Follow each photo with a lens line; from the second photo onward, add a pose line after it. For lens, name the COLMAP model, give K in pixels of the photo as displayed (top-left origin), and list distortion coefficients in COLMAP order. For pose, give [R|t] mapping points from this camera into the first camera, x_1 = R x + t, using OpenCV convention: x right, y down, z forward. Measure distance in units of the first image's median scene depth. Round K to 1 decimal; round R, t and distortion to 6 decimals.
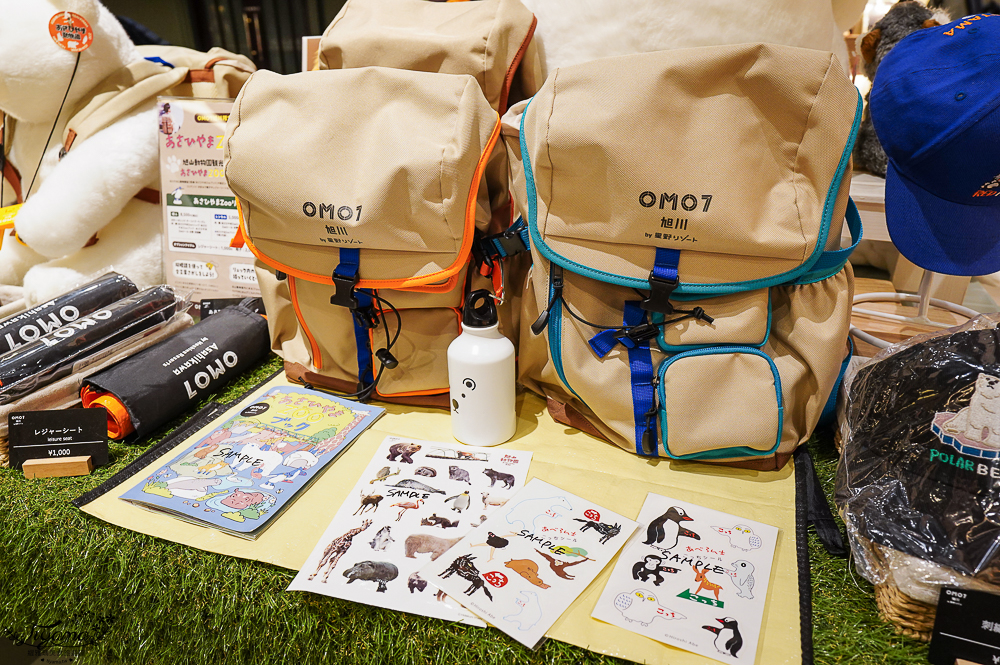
lens RADIAL K [[662.6, 0, 502.8], [0, 662.6, 333.0], [0, 0, 1]] dist [0.007573, 0.000979]
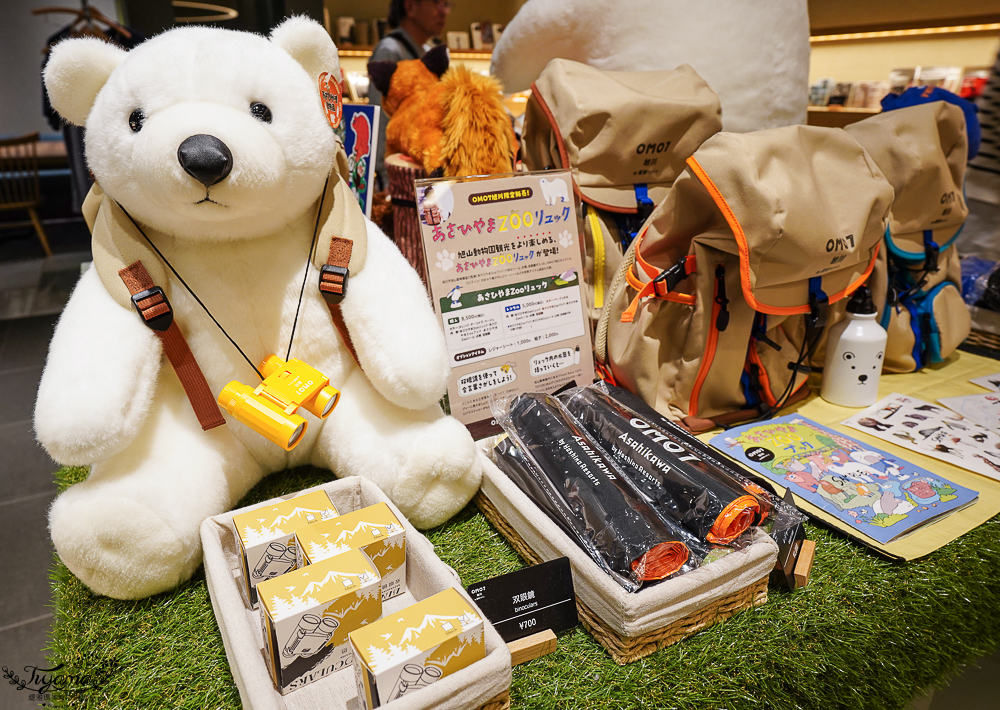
lens RADIAL K [[651.4, 0, 499.0], [0, 651.4, 351.1], [0, 0, 1]] dist [0.005041, 0.000093]
pose [[0.666366, -0.274405, 0.693296, -1.042065], [0.313350, 0.946785, 0.073557, -0.190221], [-0.676586, 0.168228, 0.716889, 0.415383]]
